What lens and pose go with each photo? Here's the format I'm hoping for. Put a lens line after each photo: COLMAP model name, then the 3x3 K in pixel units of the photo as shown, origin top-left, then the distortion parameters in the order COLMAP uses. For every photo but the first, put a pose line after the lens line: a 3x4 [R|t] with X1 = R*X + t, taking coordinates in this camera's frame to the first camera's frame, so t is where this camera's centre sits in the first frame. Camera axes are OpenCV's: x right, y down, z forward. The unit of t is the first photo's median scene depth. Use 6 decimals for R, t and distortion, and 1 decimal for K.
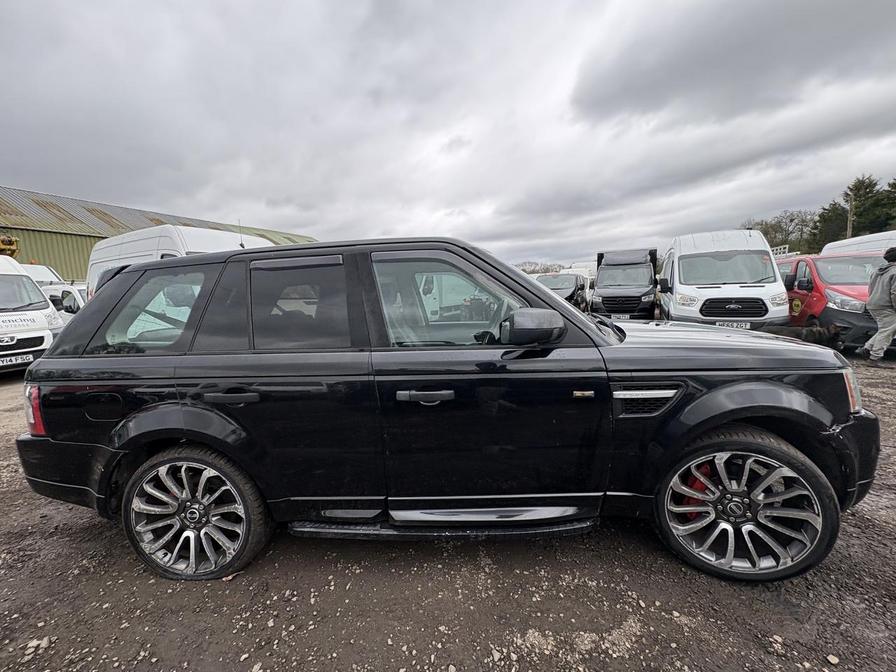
lens RADIAL K [[355.9, 0, 443.2], [0, 355.9, 338.5], [0, 0, 1]] dist [0.001250, -0.000804]
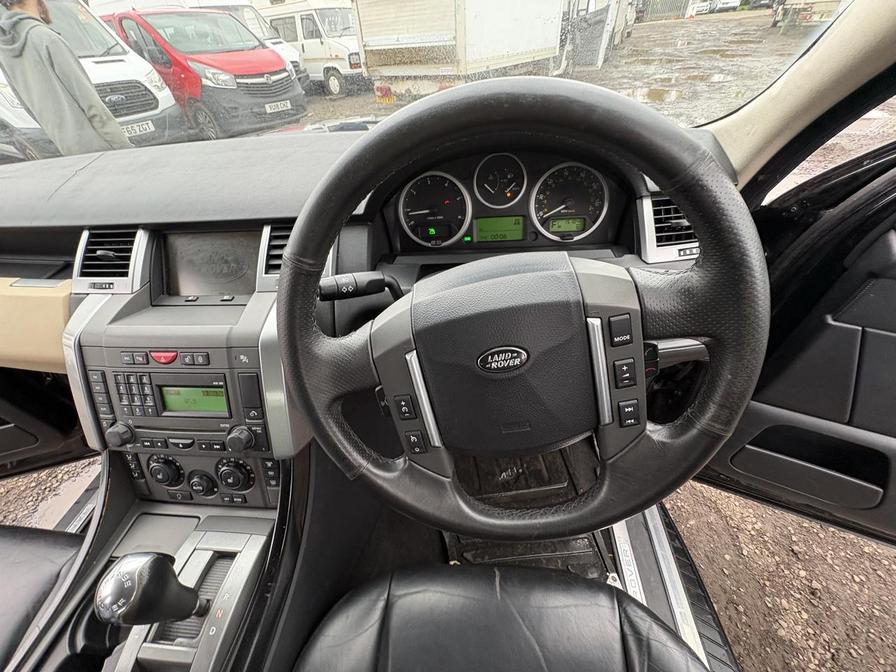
lens RADIAL K [[355.9, 0, 450.4], [0, 355.9, 338.3], [0, 0, 1]] dist [0.001250, -0.000804]
pose [[0.042206, -0.641466, 0.765990, 0.010998], [0.197261, 0.756931, 0.623011, -0.039253], [-0.979442, 0.124805, 0.158483, 0.307510]]
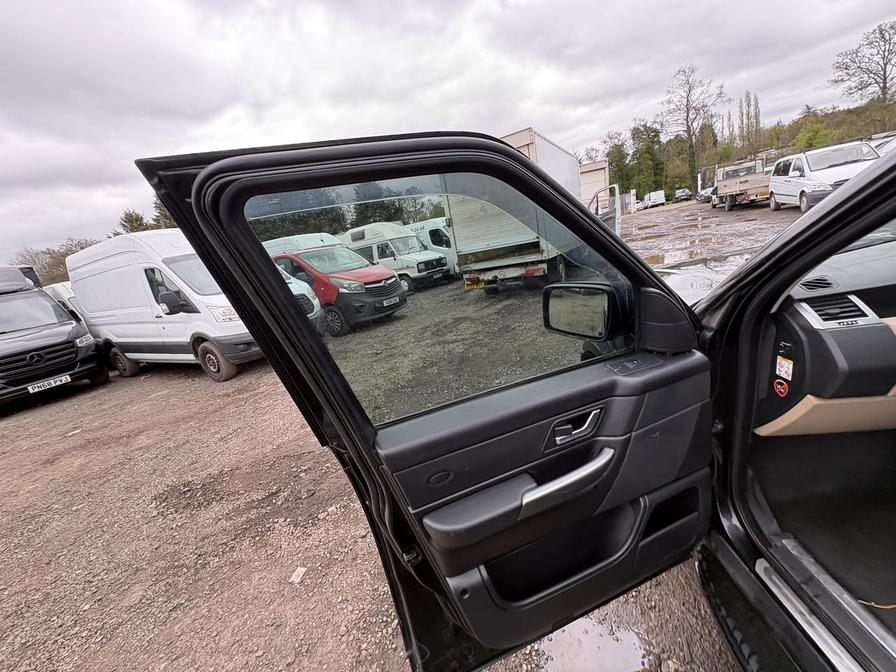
lens RADIAL K [[355.9, 0, 449.1], [0, 355.9, 339.4], [0, 0, 1]] dist [0.001250, -0.000804]
pose [[0.008510, -0.241260, 0.970423, -0.037399], [0.318842, 0.920459, 0.226042, -0.090521], [-0.947770, 0.307488, 0.084757, 0.581091]]
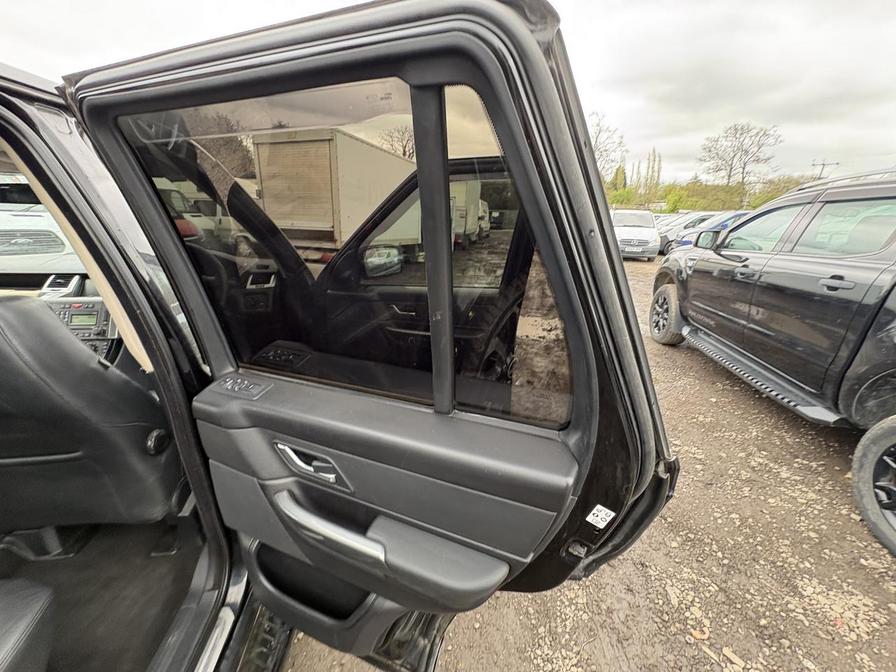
lens RADIAL K [[355.9, 0, 449.3], [0, 355.9, 338.6], [0, 0, 1]] dist [0.001250, -0.000804]
pose [[-0.172339, -0.293316, 0.940354, -0.183964], [0.105287, 0.943683, 0.313650, -0.031343], [-0.979395, 0.153061, -0.131751, 0.184466]]
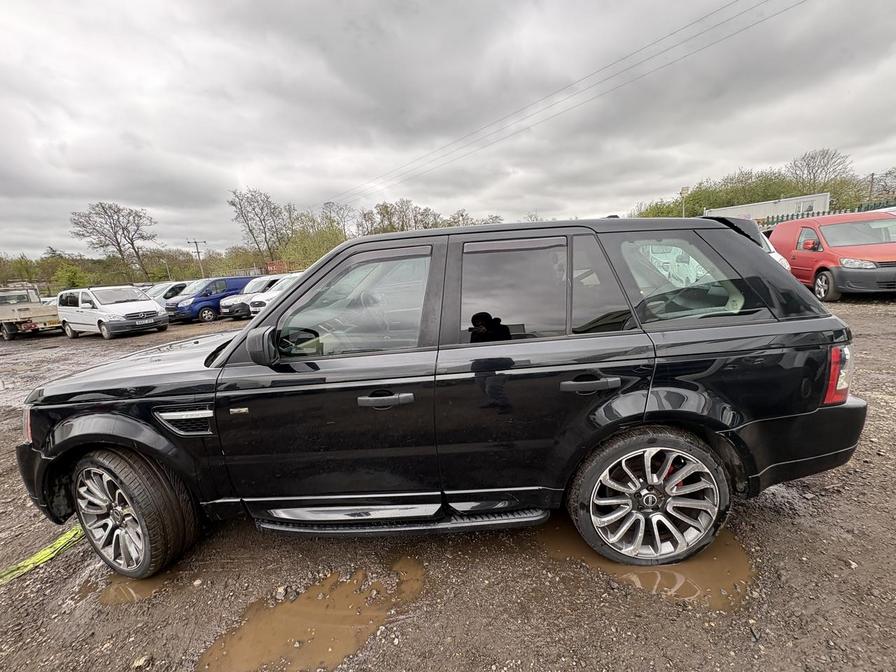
lens RADIAL K [[355.9, 0, 445.5], [0, 355.9, 336.2], [0, 0, 1]] dist [0.001250, -0.000804]
pose [[-0.992454, 0.119283, 0.028392, -0.050556], [0.122144, 0.941475, 0.314175, -0.108413], [0.010745, 0.315272, -0.948940, 0.723085]]
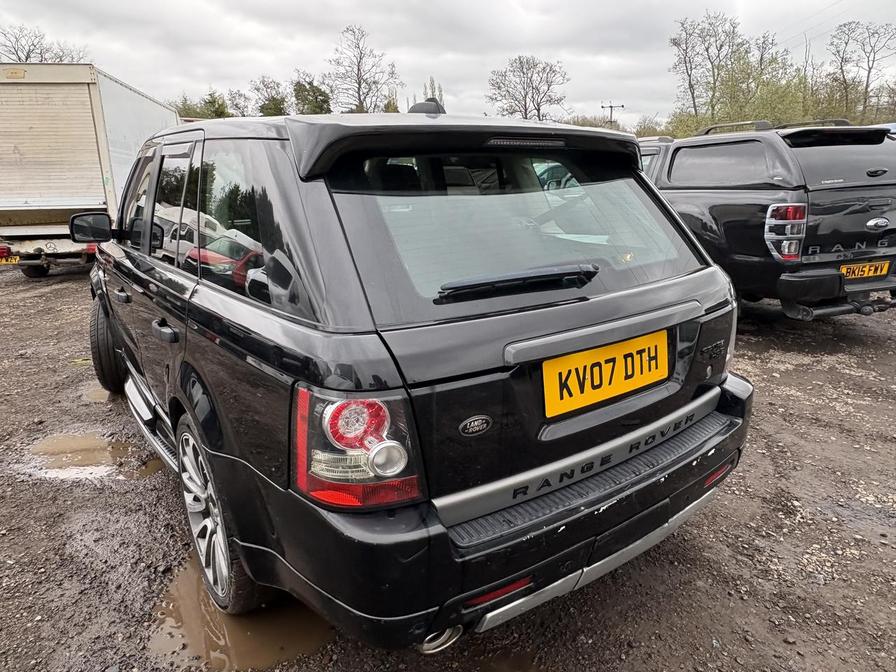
lens RADIAL K [[590.9, 0, 451.7], [0, 590.9, 339.4], [0, 0, 1]] dist [-0.000227, 0.001086]
pose [[-0.629099, -0.160508, 0.760573, -0.481674], [0.136465, 0.940448, 0.311343, -0.067272], [-0.765253, 0.299657, -0.569732, 0.582724]]
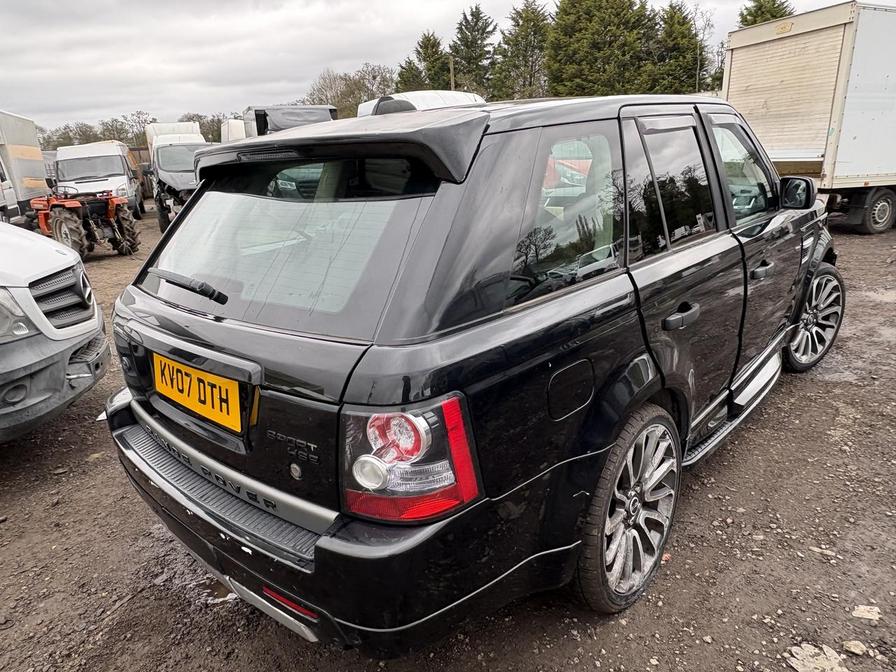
lens RADIAL K [[590.9, 0, 444.2], [0, 590.9, 339.0], [0, 0, 1]] dist [-0.000227, 0.001086]
pose [[0.629269, -0.235503, 0.740648, -0.454734], [0.132132, 0.971529, 0.196655, -0.024930], [-0.765873, -0.025886, 0.642470, 0.147245]]
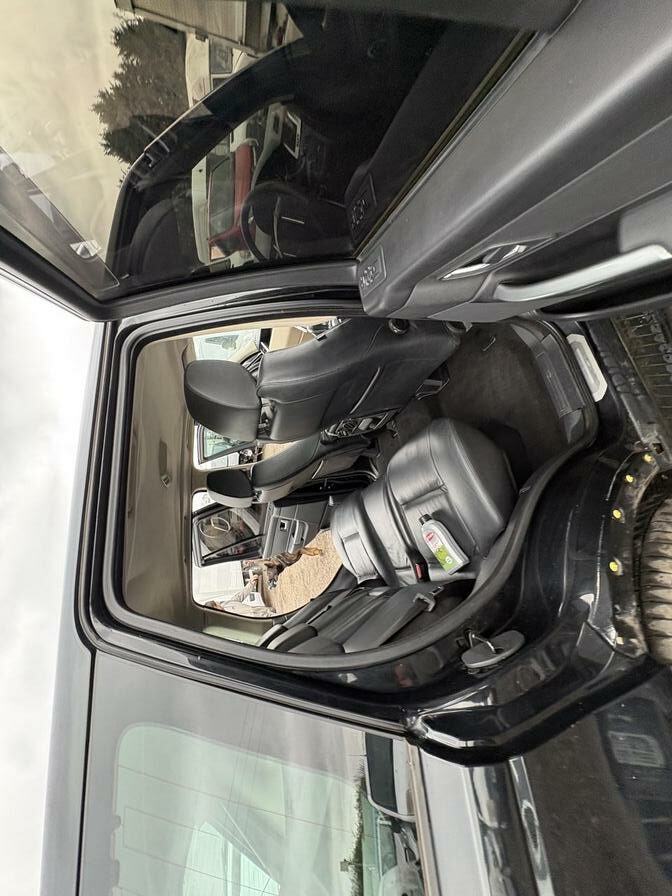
lens RADIAL K [[355.9, 0, 336.7], [0, 355.9, 446.3], [0, 0, 1]] dist [0.001250, -0.000804]
pose [[-0.094211, -0.903767, 0.417527, -0.162608], [0.985951, -0.026595, 0.164904, -0.018835], [-0.137930, 0.427197, 0.893576, 0.166491]]
